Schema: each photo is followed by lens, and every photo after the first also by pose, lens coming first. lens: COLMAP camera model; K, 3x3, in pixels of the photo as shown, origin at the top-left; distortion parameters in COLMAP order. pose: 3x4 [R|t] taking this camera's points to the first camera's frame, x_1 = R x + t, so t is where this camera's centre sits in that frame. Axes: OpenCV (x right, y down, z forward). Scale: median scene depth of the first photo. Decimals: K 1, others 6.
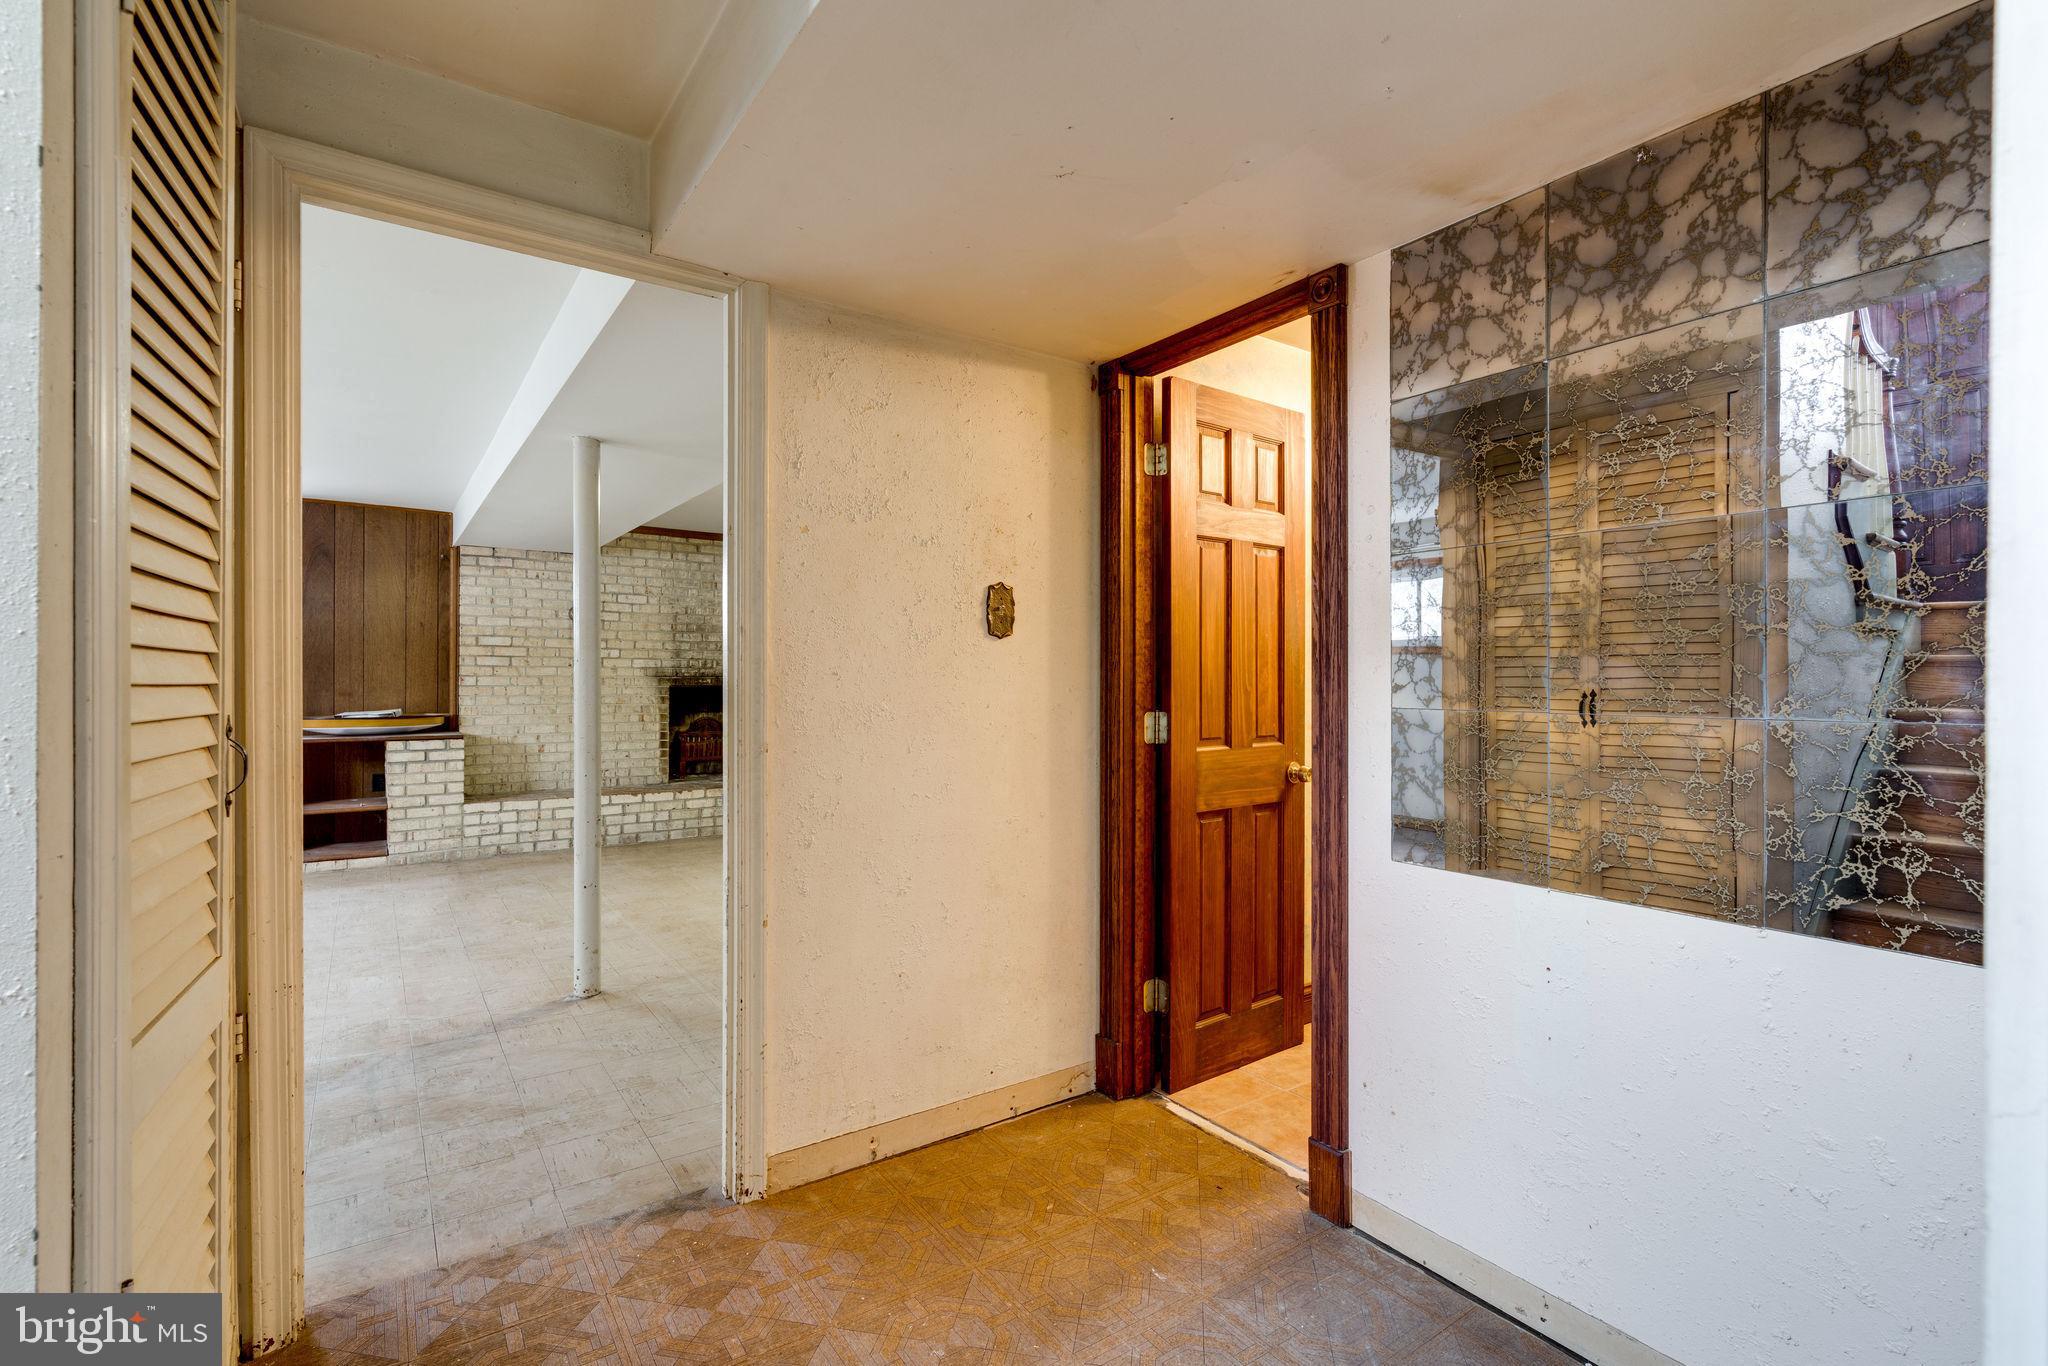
lens RADIAL K [[927.6, 0, 1014.9], [0, 927.6, 681.5], [0, 0, 1]] dist [-0.003820, 0.000194]
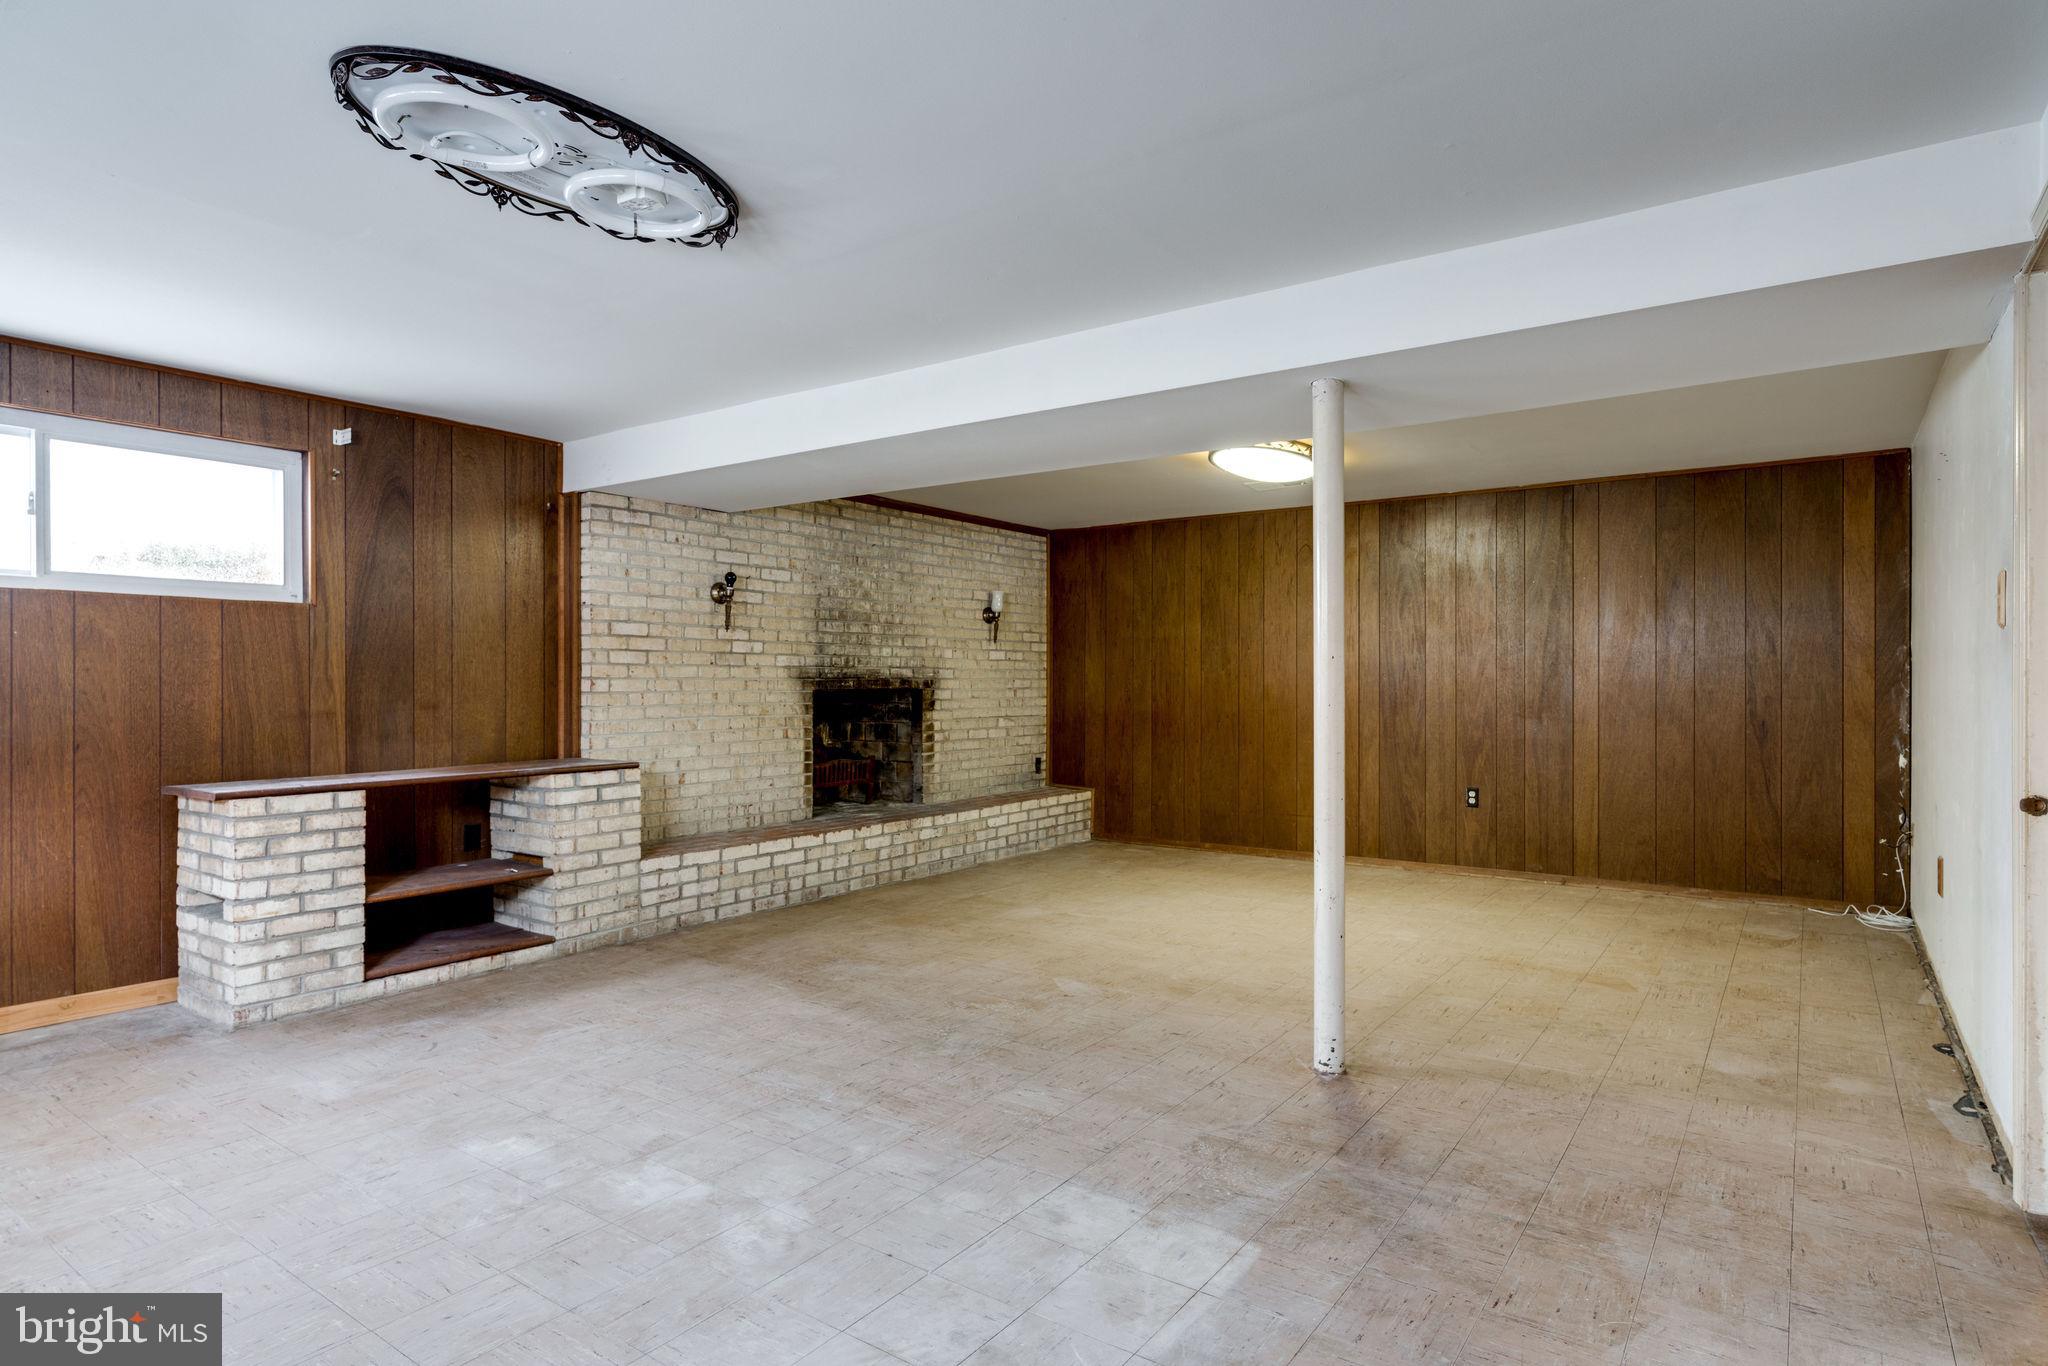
lens RADIAL K [[1081.0, 0, 1078.7], [0, 1081.0, 683.2], [0, 0, 1]] dist [-0.000312, 0.000569]
pose [[0.934860, -0.007052, 0.354947, -0.532348], [0.007104, 0.999974, 0.001156, -0.000841], [-0.354946, 0.001441, 0.934886, 0.105230]]
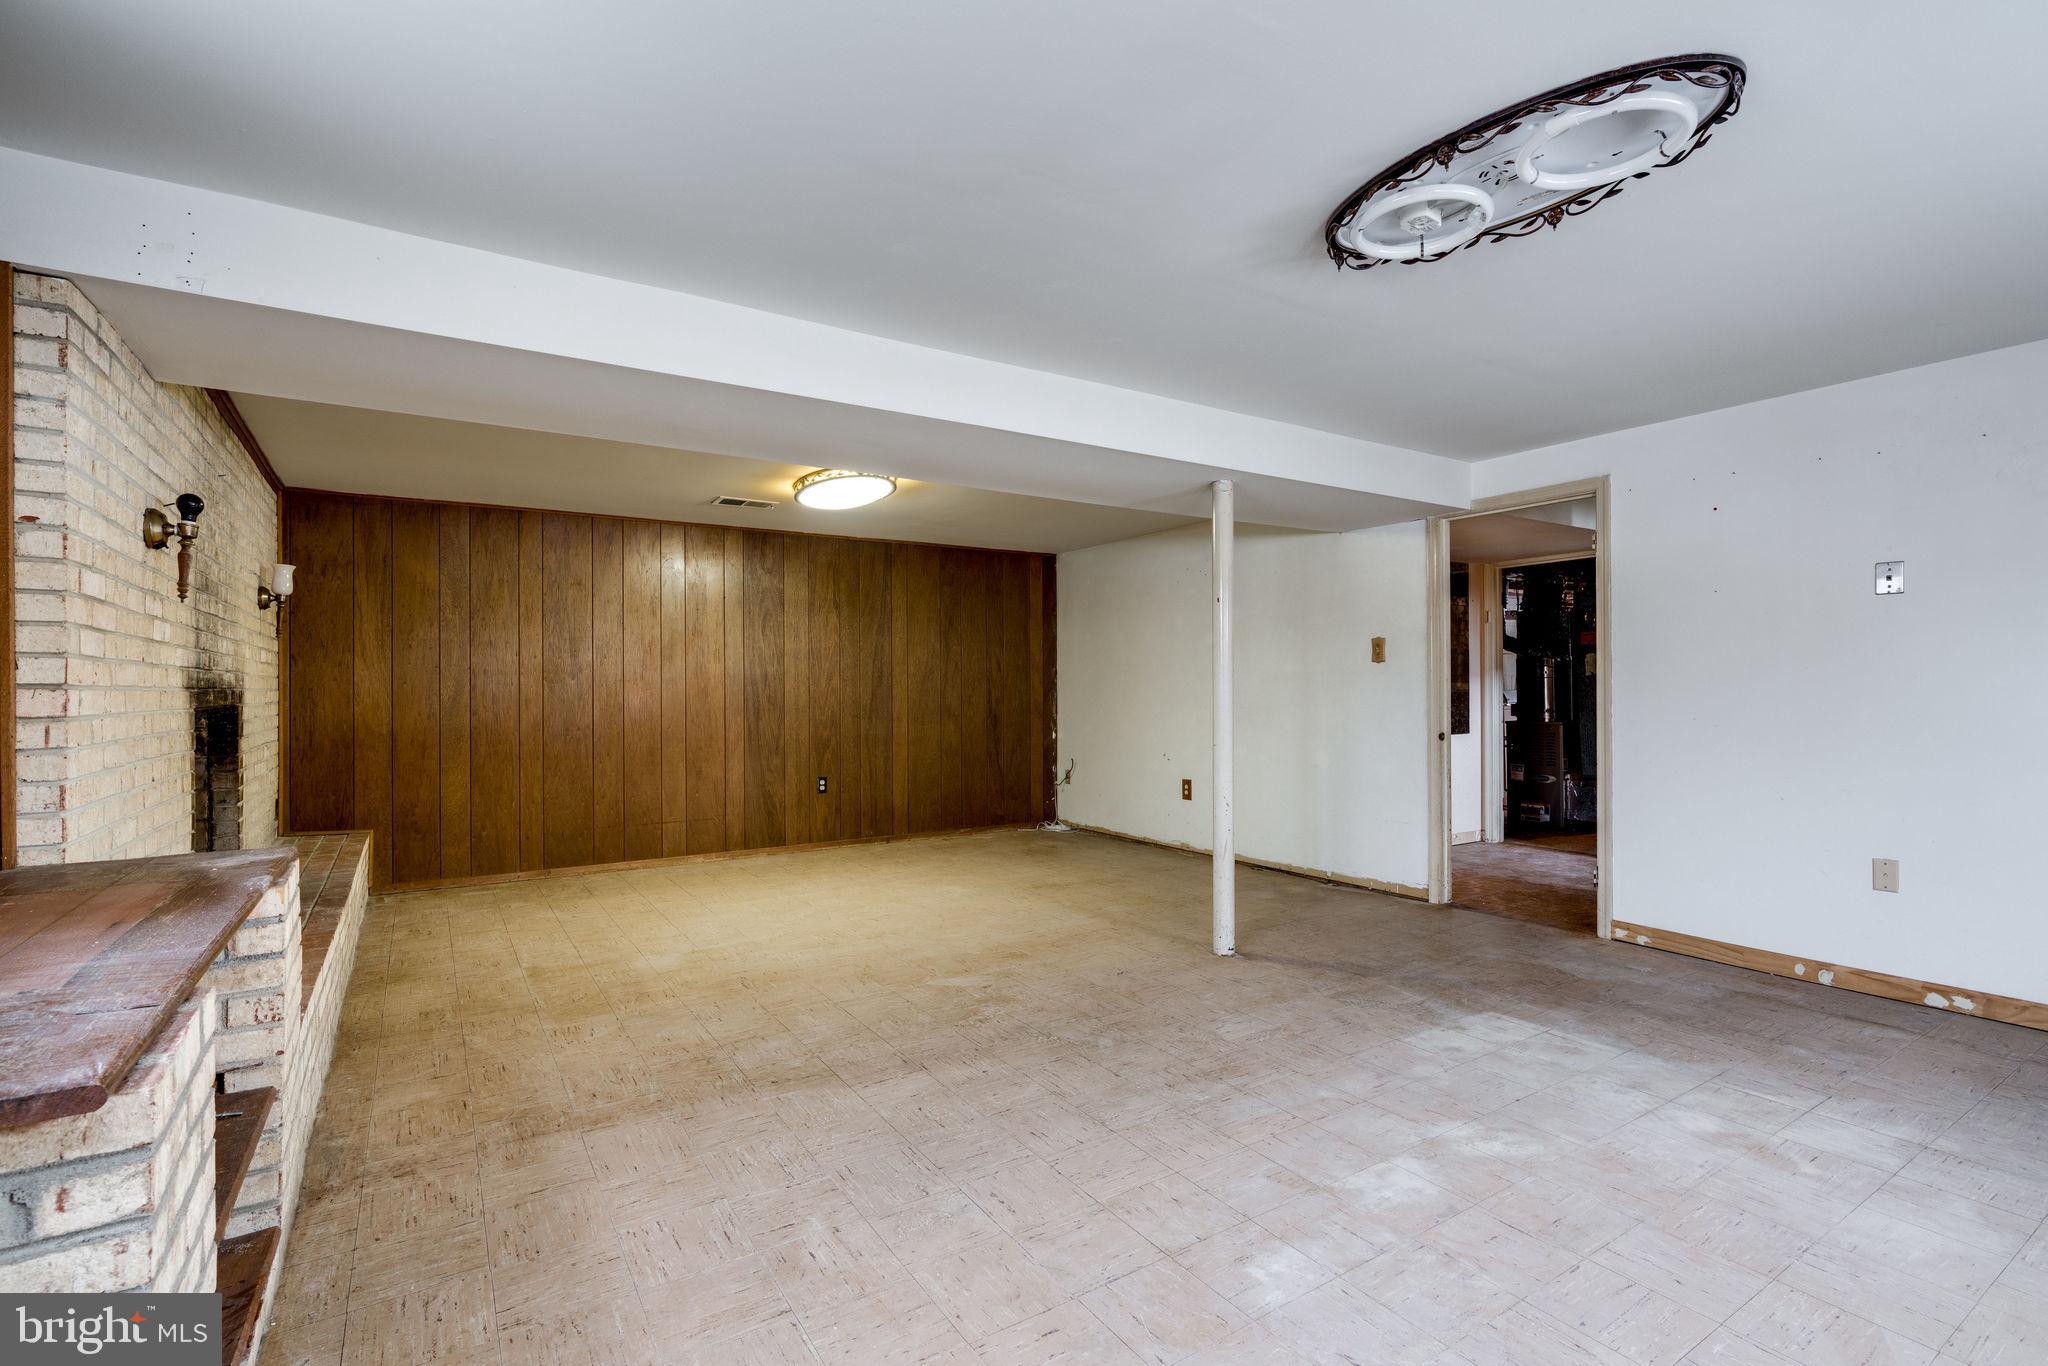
lens RADIAL K [[935.0, 0, 1015.6], [0, 935.0, 686.1], [0, 0, 1]] dist [-0.004686, -0.000081]
pose [[0.042366, -0.001999, 0.999100, -0.883670], [0.008880, 0.999959, 0.001624, -0.003157], [-0.999063, 0.008804, 0.042382, 0.646394]]
